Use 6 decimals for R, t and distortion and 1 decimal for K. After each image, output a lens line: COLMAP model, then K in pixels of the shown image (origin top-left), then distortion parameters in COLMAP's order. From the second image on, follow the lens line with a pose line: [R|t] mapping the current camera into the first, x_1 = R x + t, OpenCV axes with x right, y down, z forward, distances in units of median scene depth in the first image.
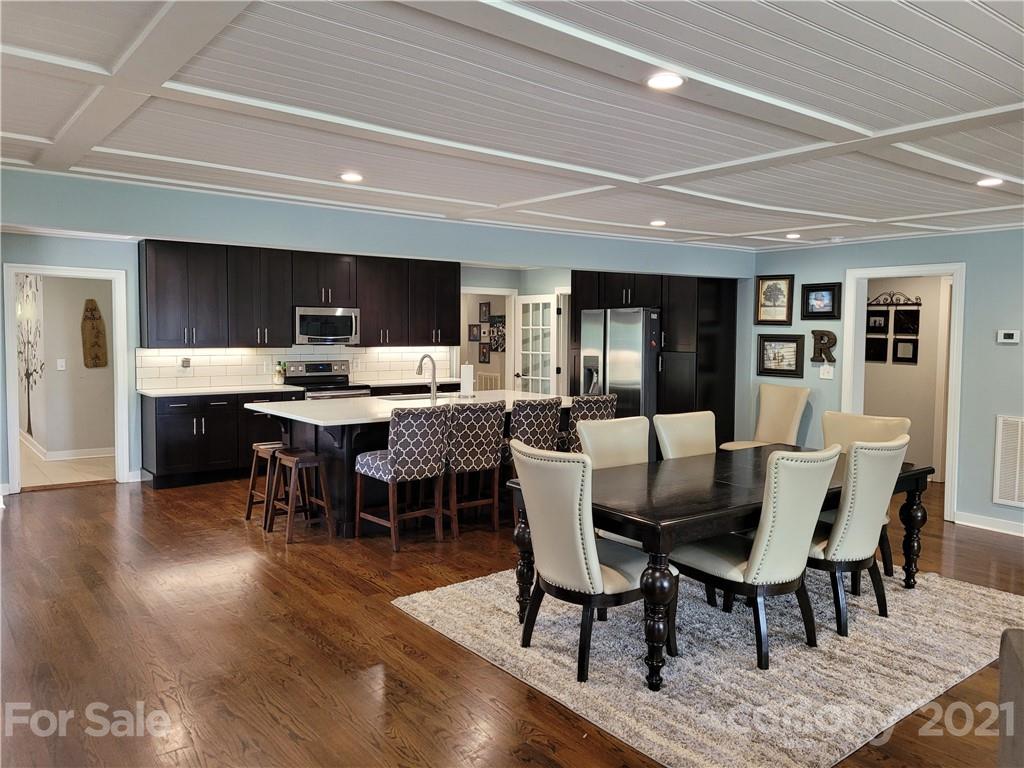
lens RADIAL K [[767.3, 0, 512.2], [0, 767.3, 382.5], [0, 0, 1]] dist [0.027837, 0.004155]
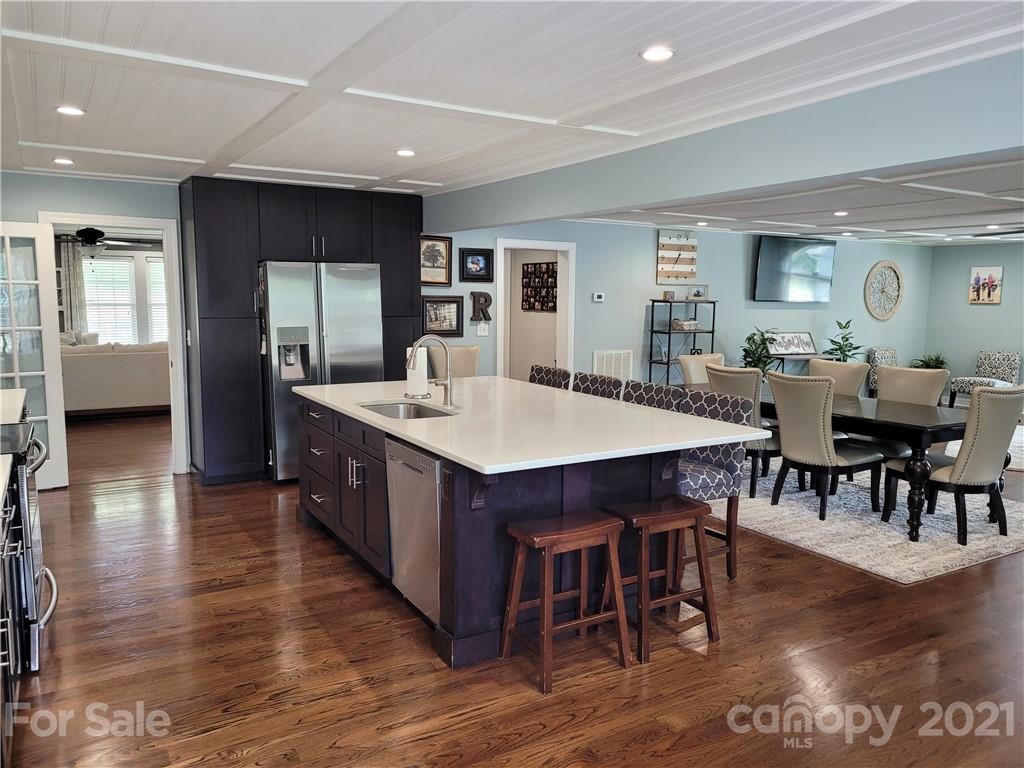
lens RADIAL K [[767.3, 0, 518.1], [0, 767.3, 380.7], [0, 0, 1]] dist [0.027837, 0.004155]
pose [[0.121889, -0.118304, 0.985468, -0.668613], [0.057175, 0.992059, 0.112023, -0.060184], [-0.990896, 0.042690, 0.127685, 0.796232]]
